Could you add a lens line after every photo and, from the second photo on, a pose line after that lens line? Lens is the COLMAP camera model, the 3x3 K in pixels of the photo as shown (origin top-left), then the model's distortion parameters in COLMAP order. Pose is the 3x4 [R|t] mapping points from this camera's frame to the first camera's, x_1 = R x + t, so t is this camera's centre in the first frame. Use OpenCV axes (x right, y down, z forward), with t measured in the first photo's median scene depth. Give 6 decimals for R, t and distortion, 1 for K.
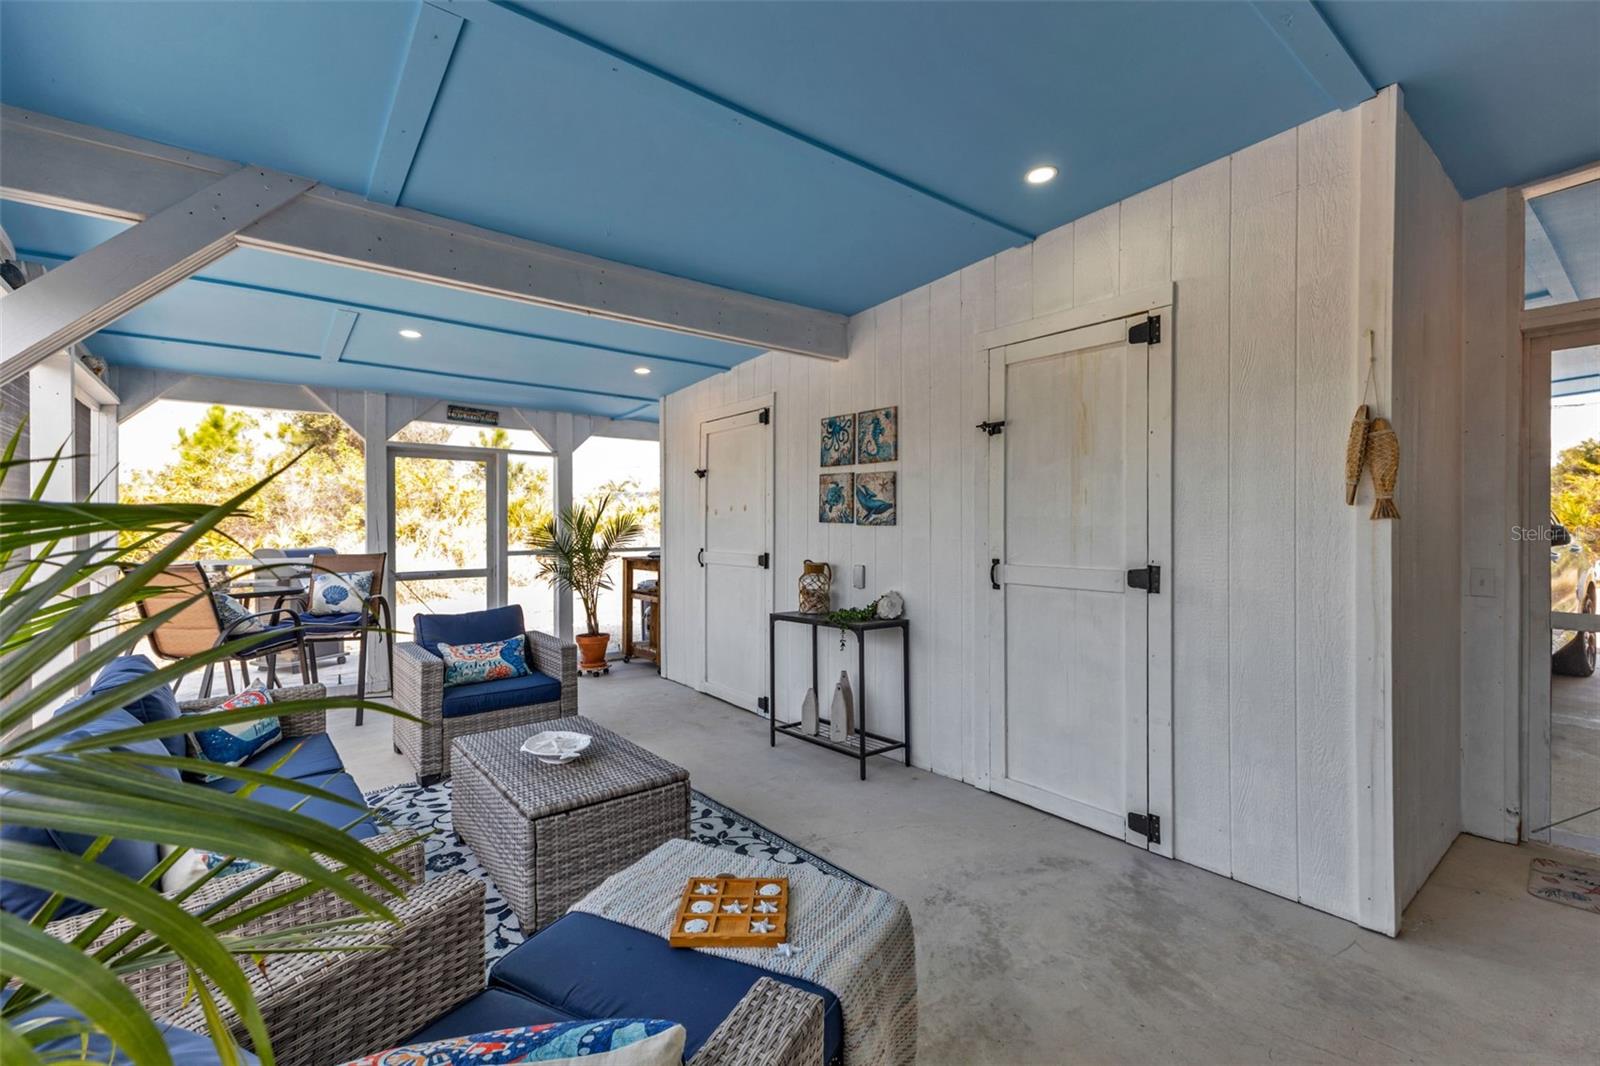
lens RADIAL K [[680.5, 0, 807.4], [0, 680.5, 528.4], [0, 0, 1]] dist [0.007680, 0.000266]
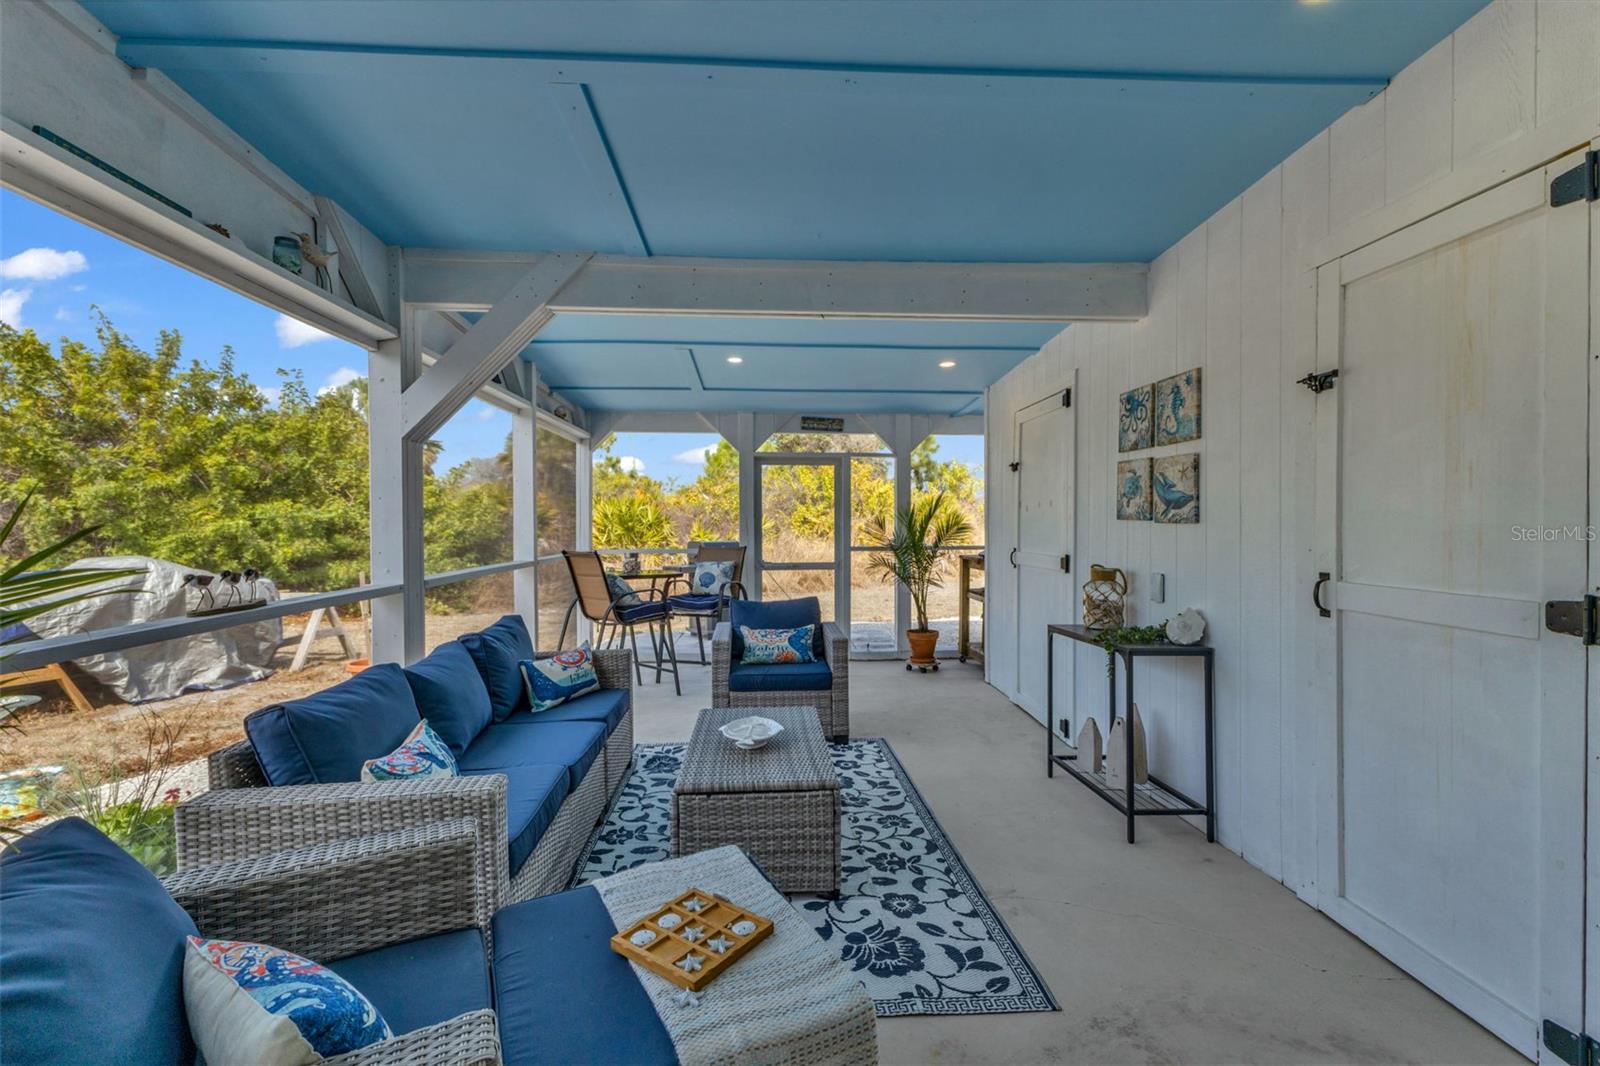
lens RADIAL K [[680.5, 0, 807.4], [0, 680.5, 528.4], [0, 0, 1]] dist [0.007680, 0.000266]
pose [[0.822523, 0.004177, -0.568717, 0.198858], [-0.001621, 0.999986, 0.005001, -0.001867], [0.568730, -0.003191, 0.822518, 0.114755]]
